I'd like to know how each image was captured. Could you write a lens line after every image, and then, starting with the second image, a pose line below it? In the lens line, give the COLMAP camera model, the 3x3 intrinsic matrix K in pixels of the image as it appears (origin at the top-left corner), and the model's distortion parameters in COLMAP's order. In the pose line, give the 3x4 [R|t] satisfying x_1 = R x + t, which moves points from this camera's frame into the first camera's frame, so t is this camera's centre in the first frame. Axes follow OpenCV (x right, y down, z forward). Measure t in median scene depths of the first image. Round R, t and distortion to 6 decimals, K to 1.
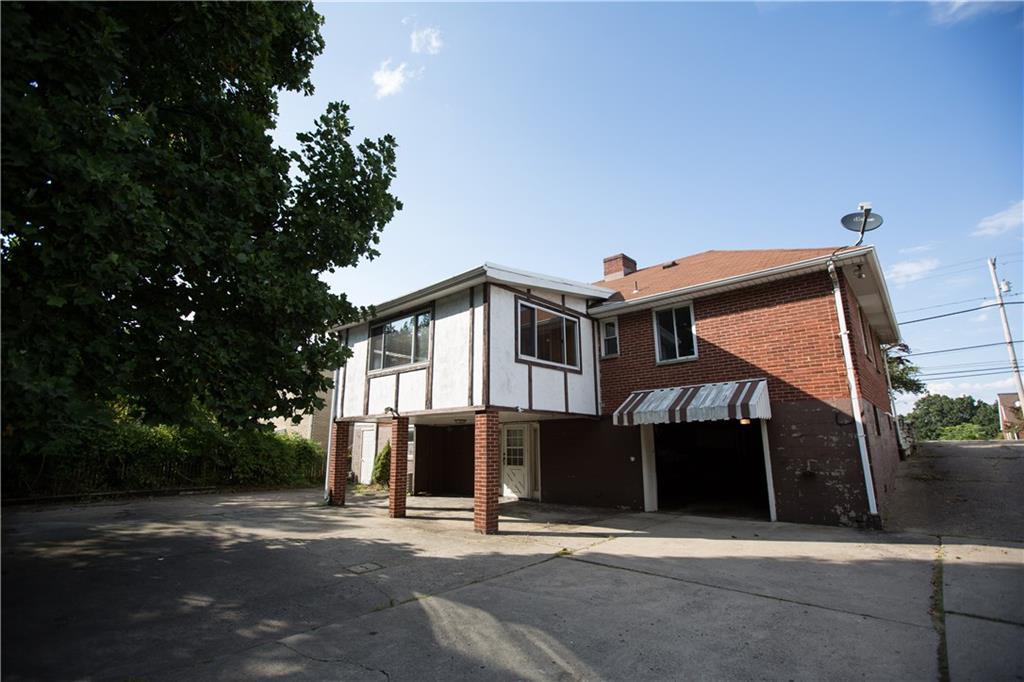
lens RADIAL K [[462.5, 0, 512.2], [0, 462.5, 349.0], [0, 0, 1]] dist [-0.018137, 0.002230]
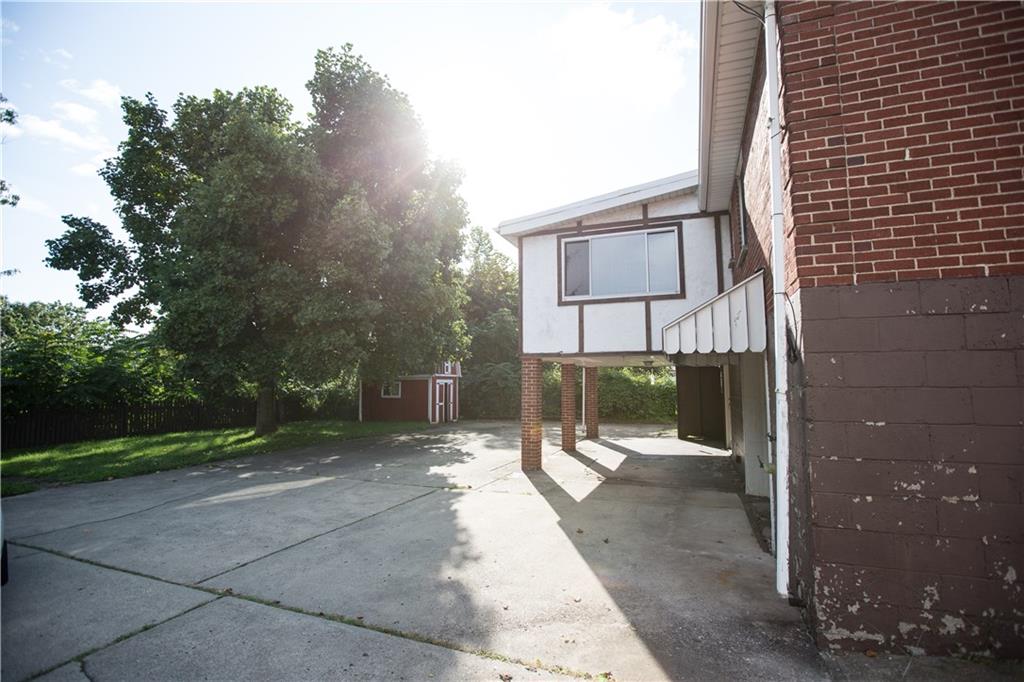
lens RADIAL K [[462.5, 0, 513.2], [0, 462.5, 333.7], [0, 0, 1]] dist [-0.018137, 0.002230]
pose [[0.350937, -0.087752, -0.932278, 1.629532], [0.182306, 0.982951, -0.023897, 0.170225], [0.918481, -0.161574, 0.360951, 1.036010]]
